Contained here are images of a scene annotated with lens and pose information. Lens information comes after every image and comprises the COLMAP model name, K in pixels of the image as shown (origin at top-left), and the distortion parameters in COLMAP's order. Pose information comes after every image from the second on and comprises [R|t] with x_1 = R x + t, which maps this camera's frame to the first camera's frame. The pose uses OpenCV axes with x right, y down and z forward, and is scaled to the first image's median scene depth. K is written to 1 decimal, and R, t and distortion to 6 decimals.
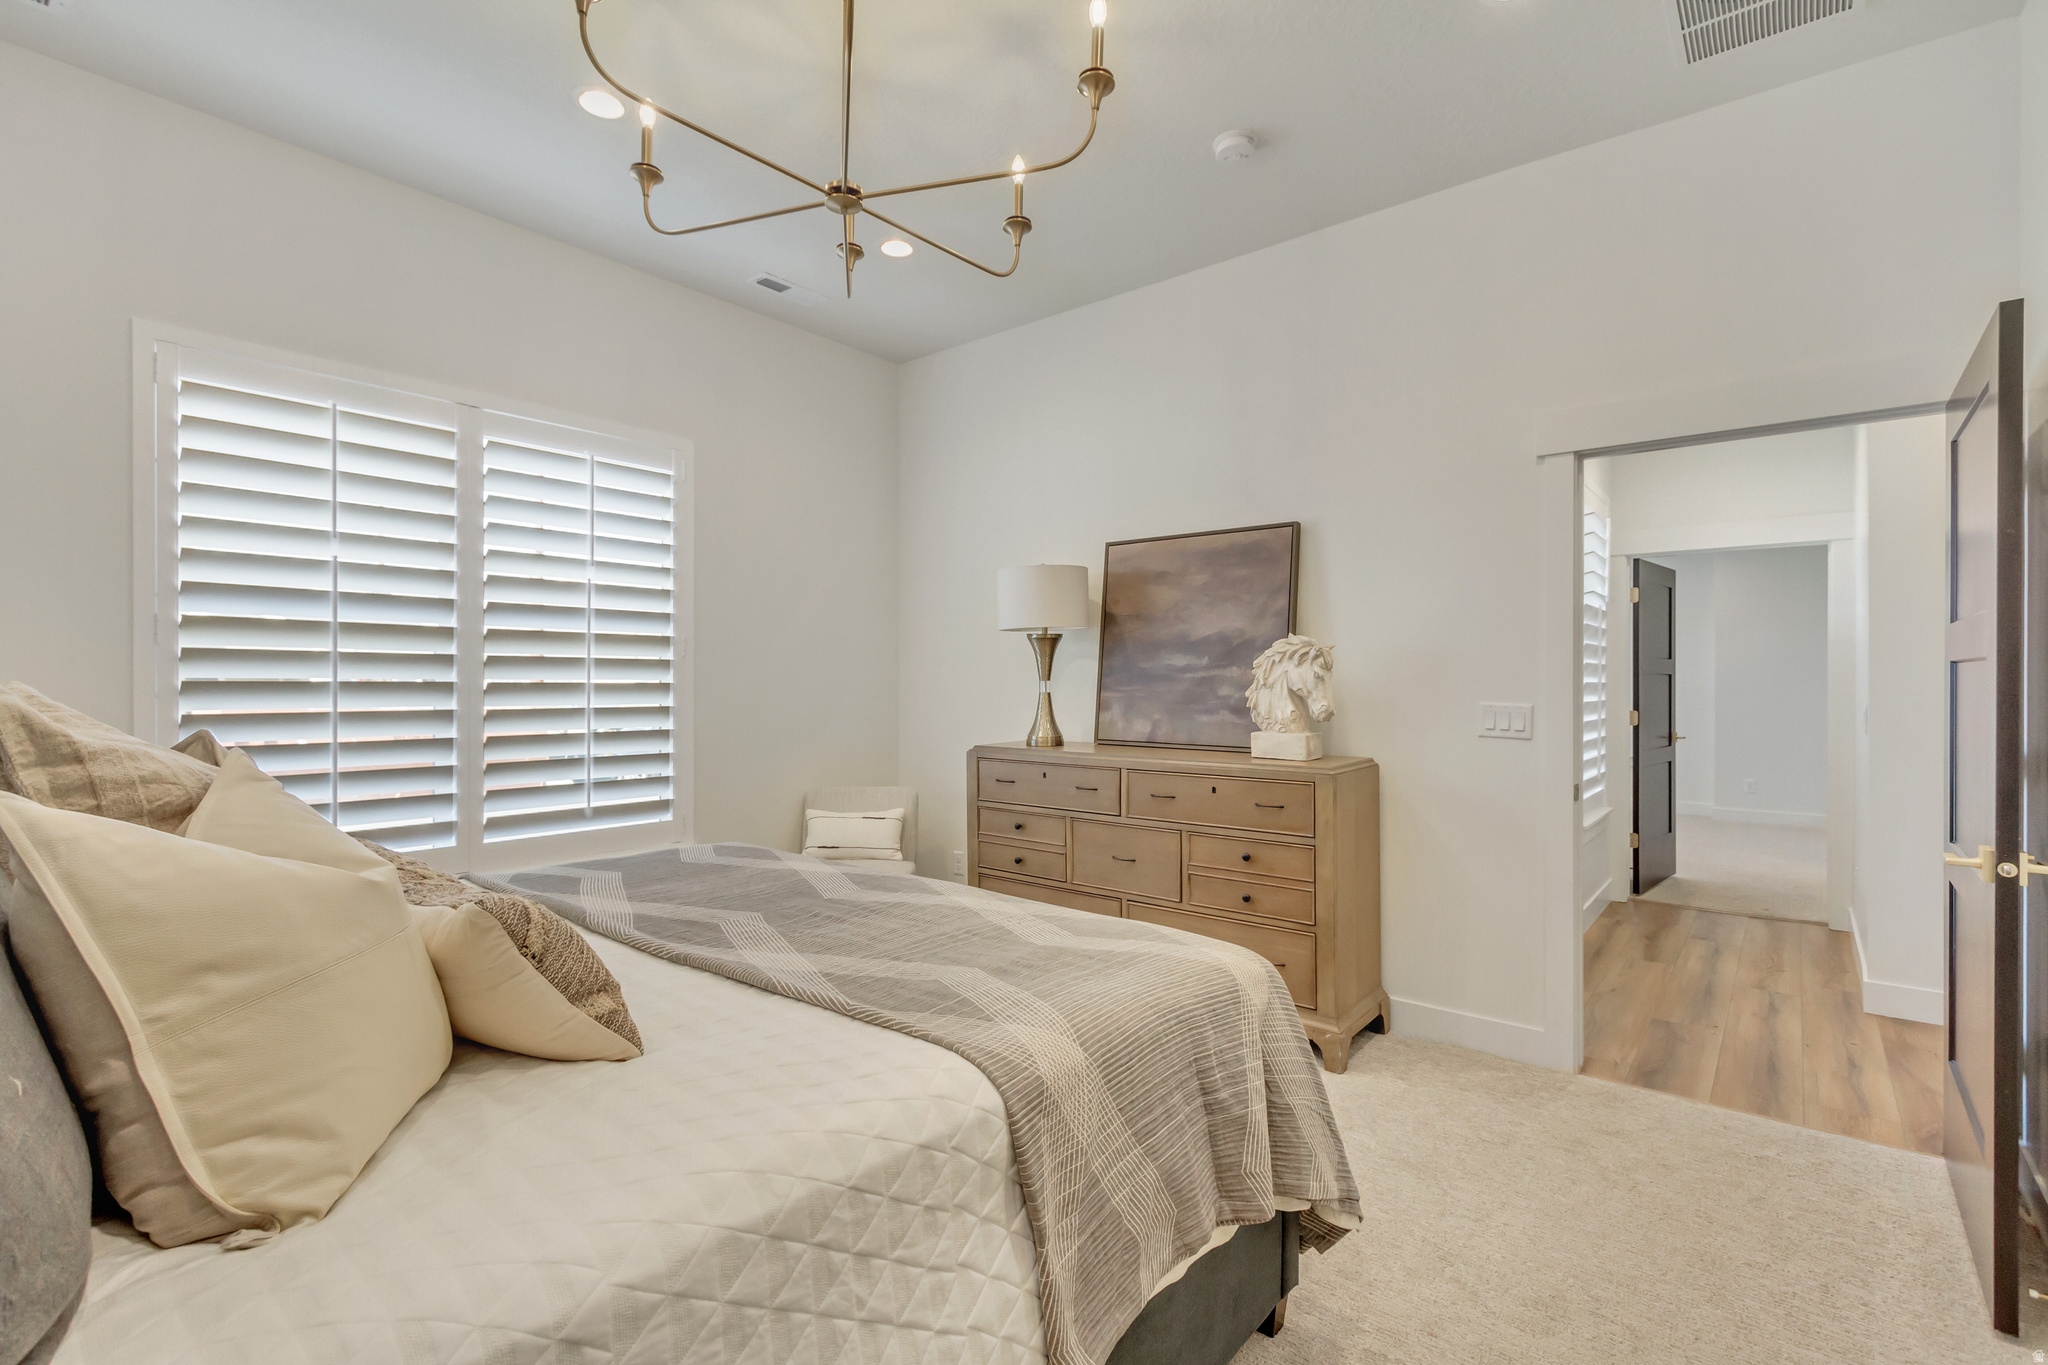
lens RADIAL K [[942.6, 0, 1019.2], [0, 942.6, 682.8], [0, 0, 1]] dist [0.000787, -0.000018]
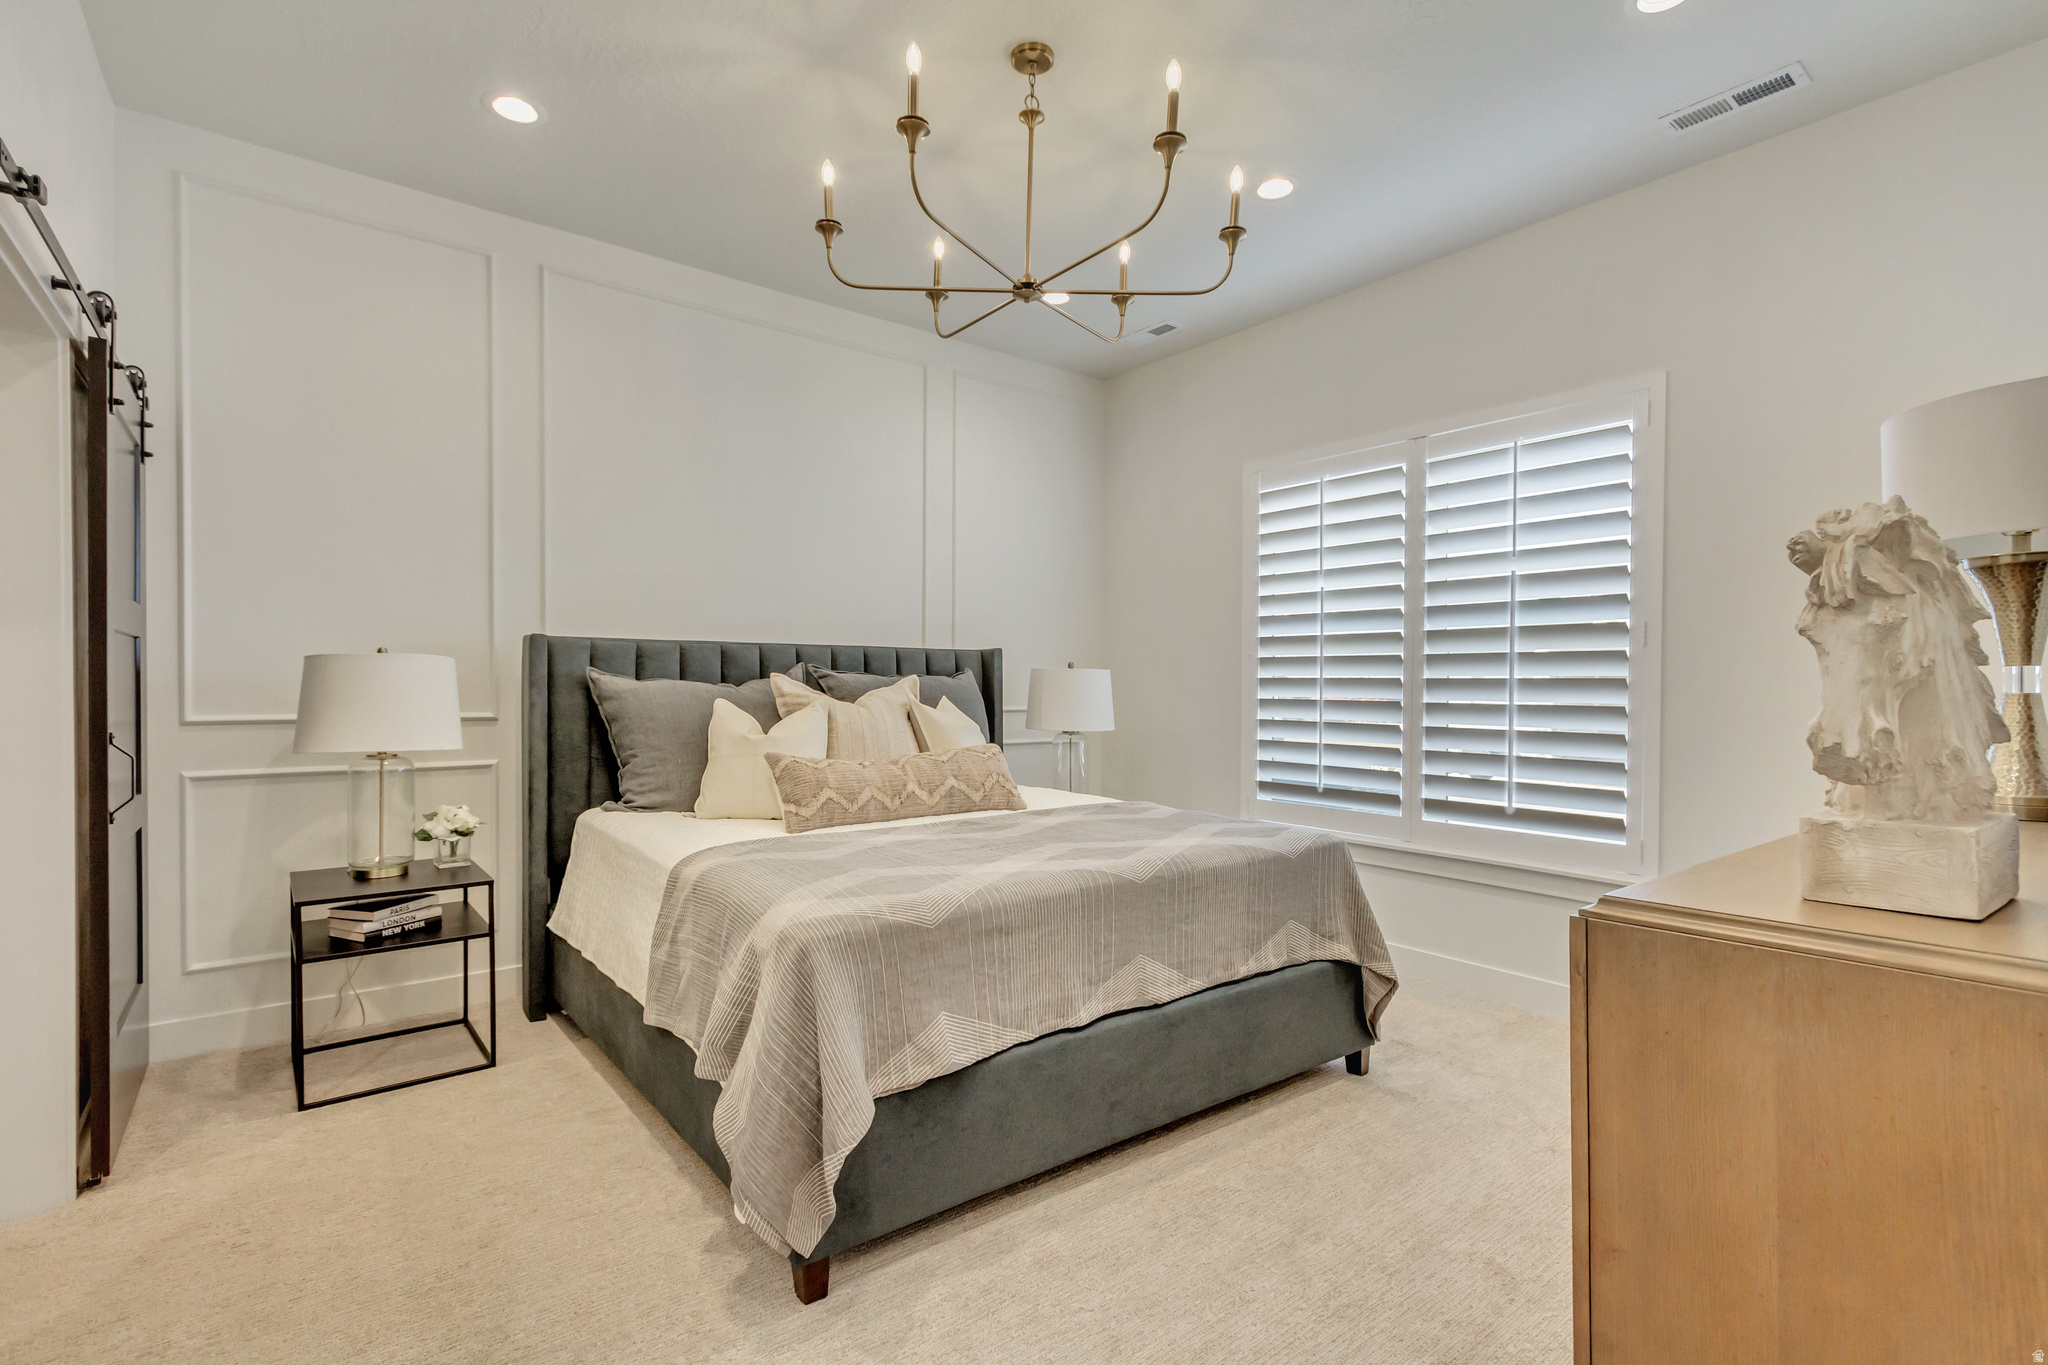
lens RADIAL K [[901.7, 0, 1028.3], [0, 901.7, 690.6], [0, 0, 1]] dist [0.000787, 0.000084]
pose [[-0.195399, 0.009598, -0.980677, 0.590604], [-0.004036, 0.999936, 0.010591, 0.004095], [0.980715, 0.006028, -0.195348, 0.752794]]
